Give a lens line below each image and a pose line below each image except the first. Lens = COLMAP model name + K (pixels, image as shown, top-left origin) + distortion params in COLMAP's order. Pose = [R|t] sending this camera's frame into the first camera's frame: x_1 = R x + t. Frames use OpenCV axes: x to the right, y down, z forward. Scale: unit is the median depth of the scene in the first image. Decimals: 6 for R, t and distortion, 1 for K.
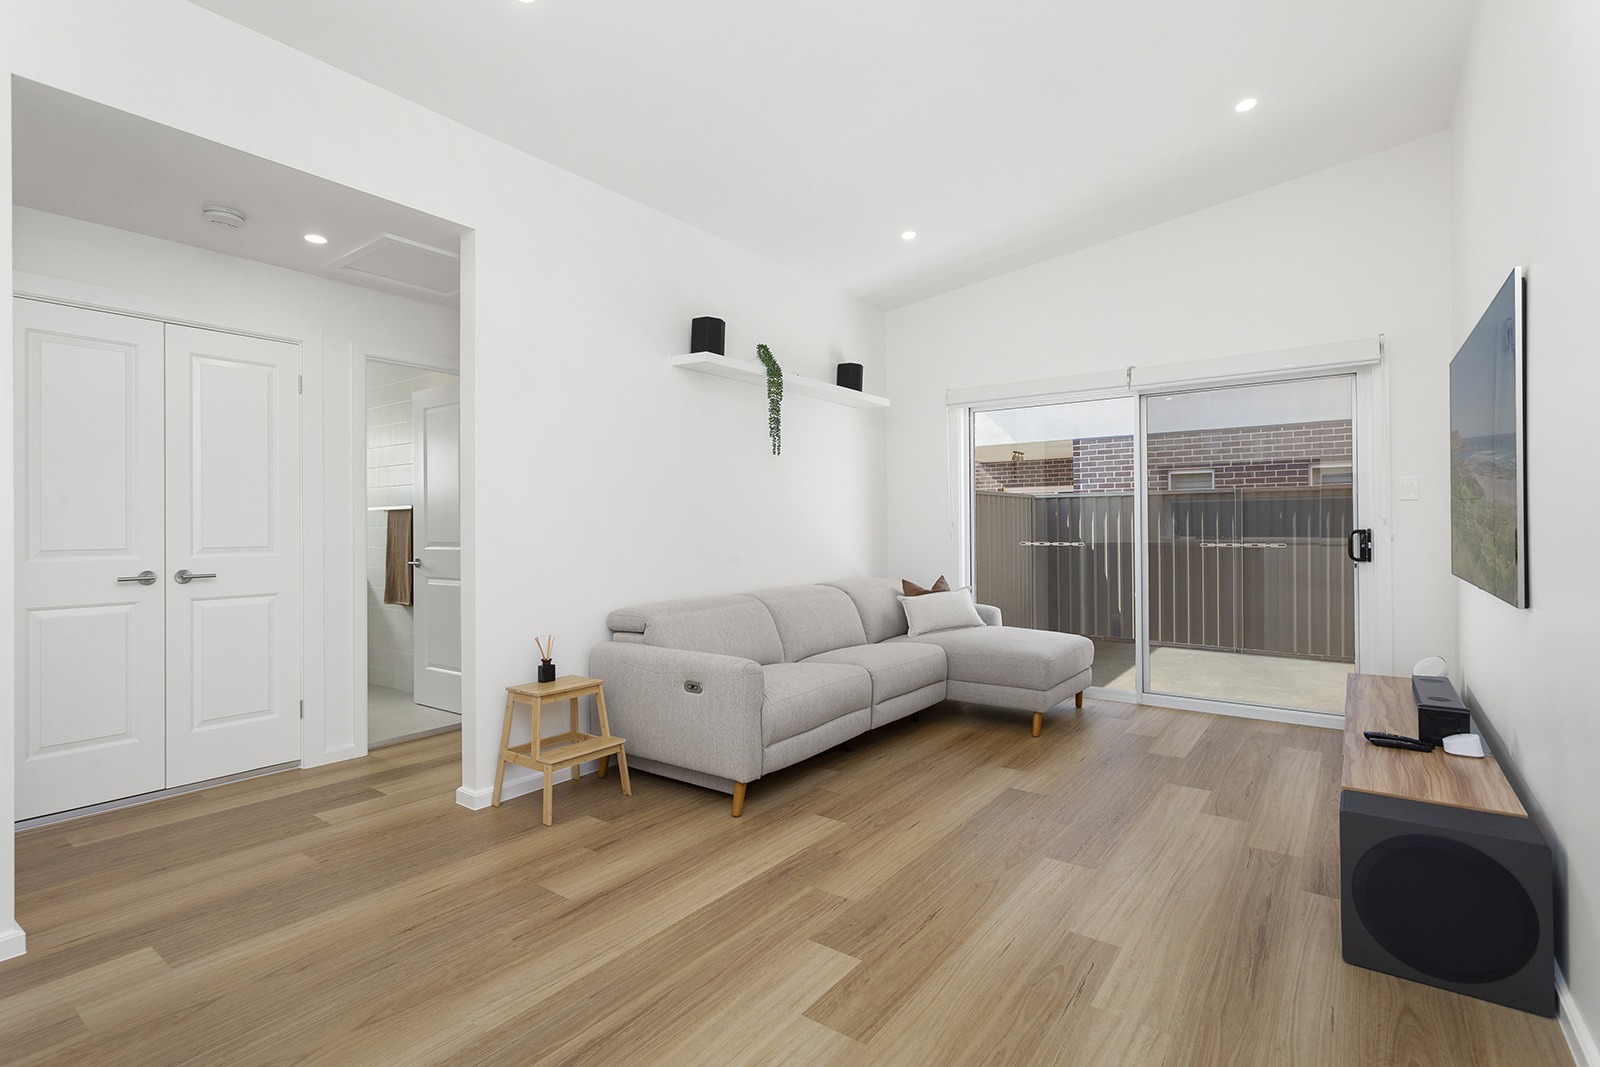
lens RADIAL K [[759.5, 0, 792.1], [0, 759.5, 538.1], [0, 0, 1]] dist [-0.001004, 0.000859]
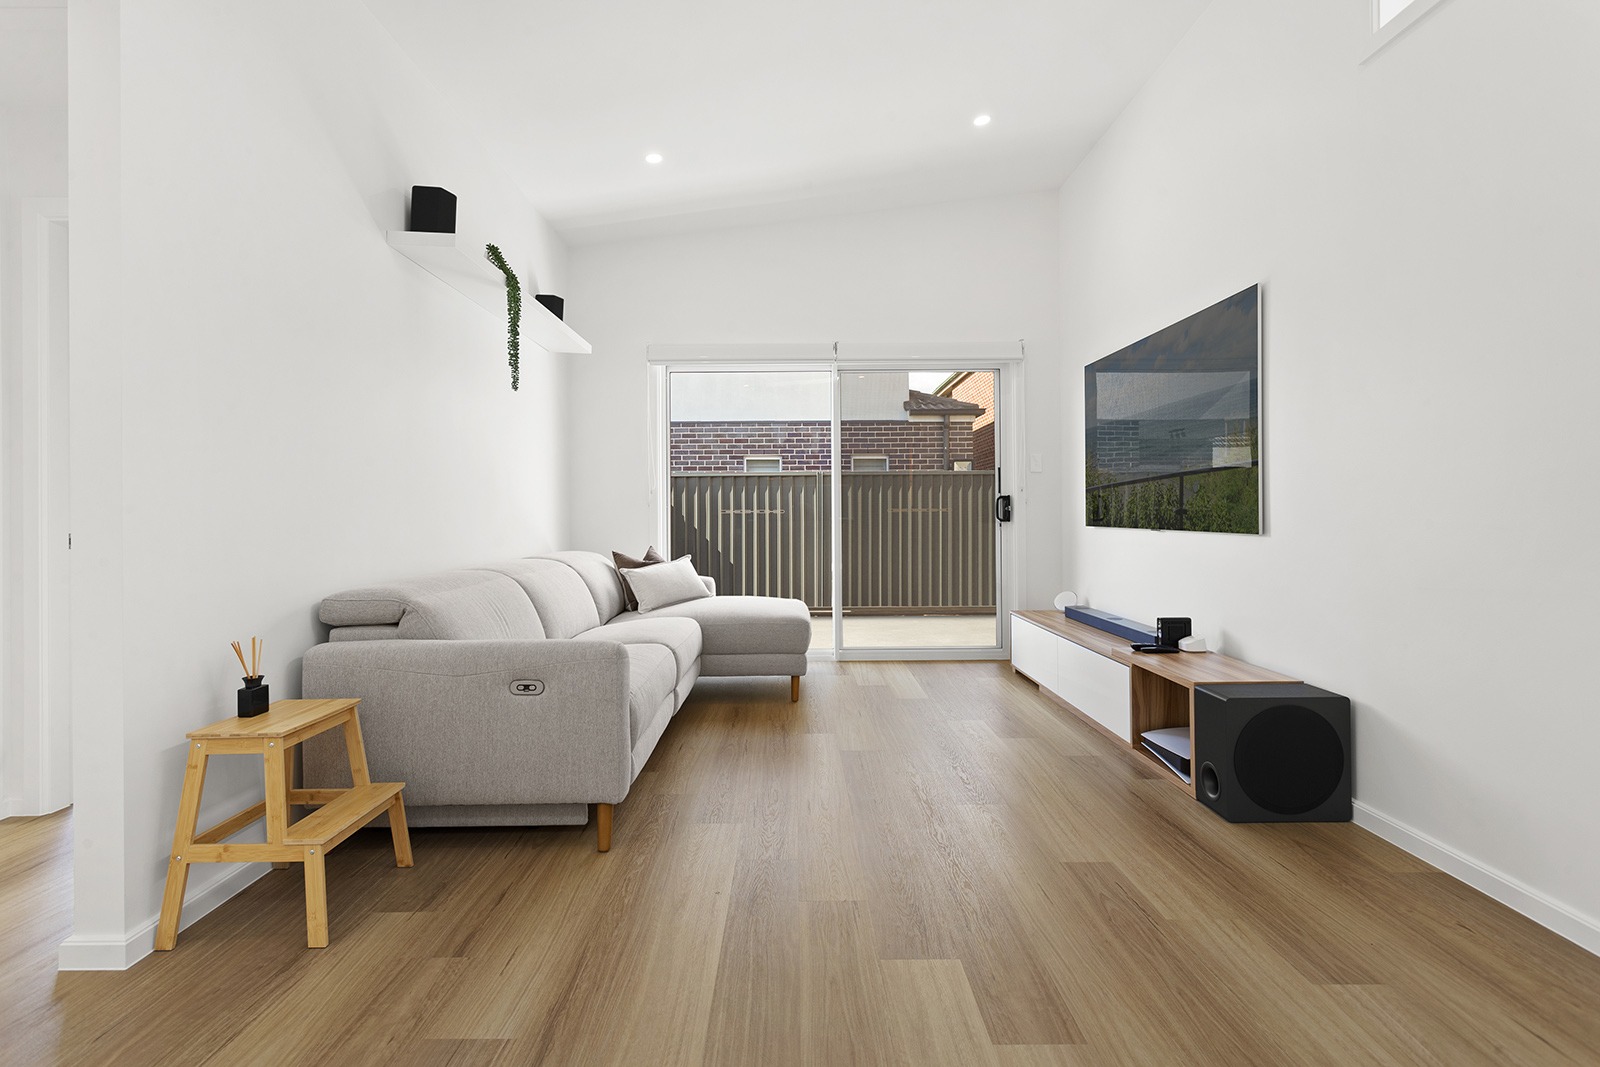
lens RADIAL K [[763.7, 0, 737.7], [0, 763.7, 529.2], [0, 0, 1]] dist [-0.000765, -0.000035]
pose [[0.799995, -0.004658, 0.599989, -0.360734], [0.010694, 0.999922, -0.006496, 0.048913], [-0.599911, 0.011613, 0.799982, 0.274760]]
